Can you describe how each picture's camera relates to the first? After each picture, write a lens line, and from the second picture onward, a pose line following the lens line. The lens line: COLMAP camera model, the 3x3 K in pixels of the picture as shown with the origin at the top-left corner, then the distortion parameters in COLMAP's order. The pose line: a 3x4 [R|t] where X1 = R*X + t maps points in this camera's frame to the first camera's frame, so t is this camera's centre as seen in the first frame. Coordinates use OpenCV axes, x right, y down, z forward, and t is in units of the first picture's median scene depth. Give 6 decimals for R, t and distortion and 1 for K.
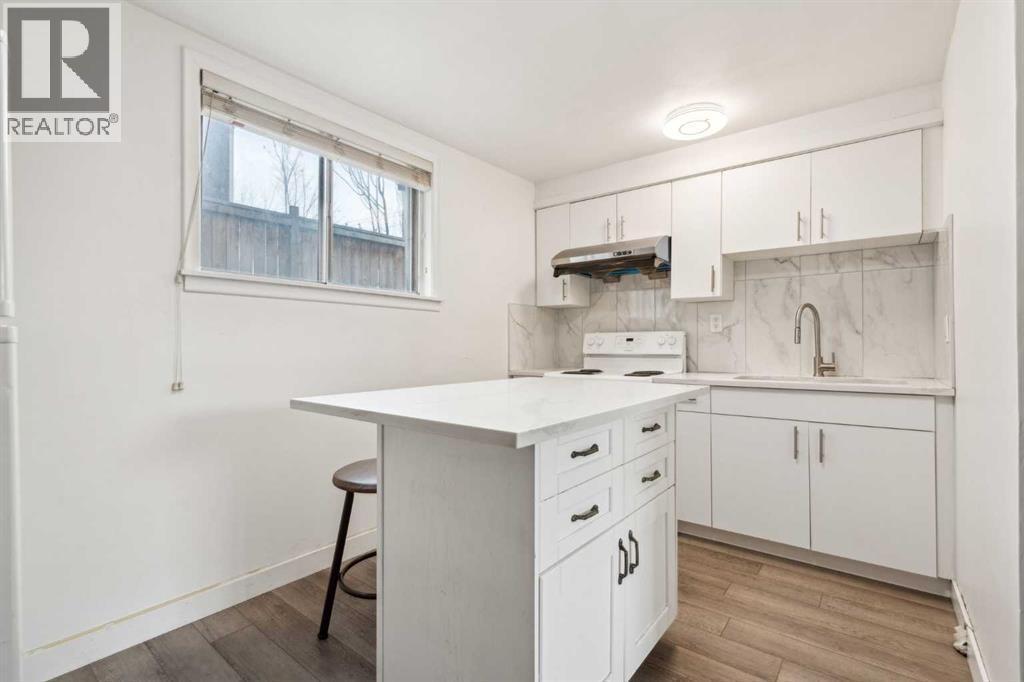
lens RADIAL K [[467.2, 0, 514.5], [0, 467.2, 345.3], [0, 0, 1]] dist [-0.004161, -0.000231]
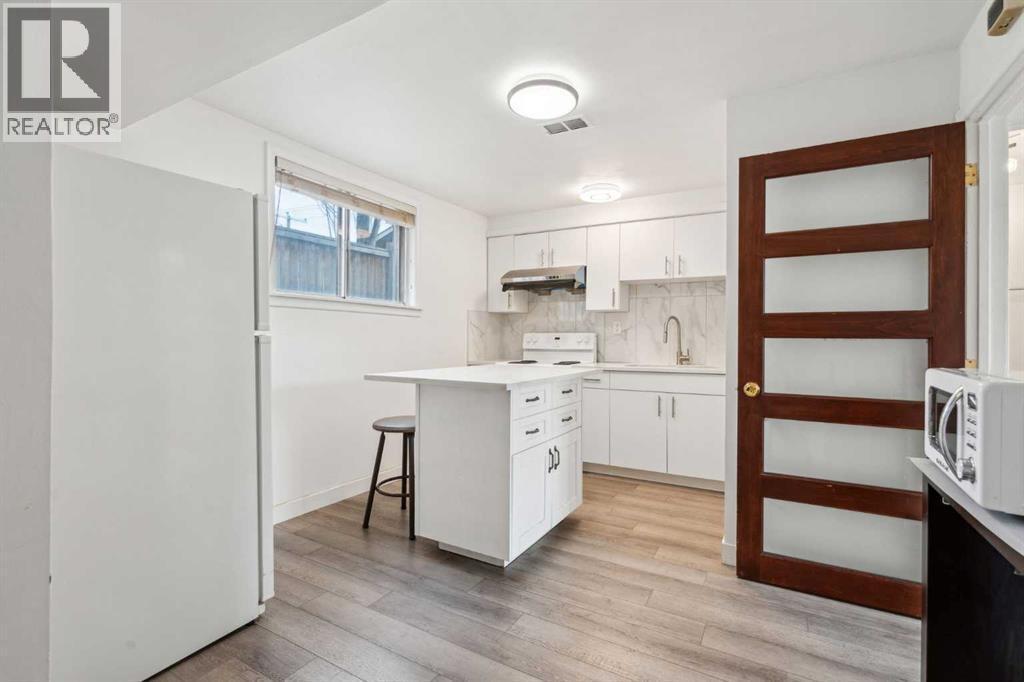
lens RADIAL K [[467.2, 0, 511.5], [0, 467.2, 340.6], [0, 0, 1]] dist [-0.004161, -0.000231]
pose [[0.990130, 0.007225, 0.139962, -0.095749], [-0.007638, 0.999968, 0.002419, -0.010645], [-0.139940, -0.003464, 0.990154, -0.417678]]
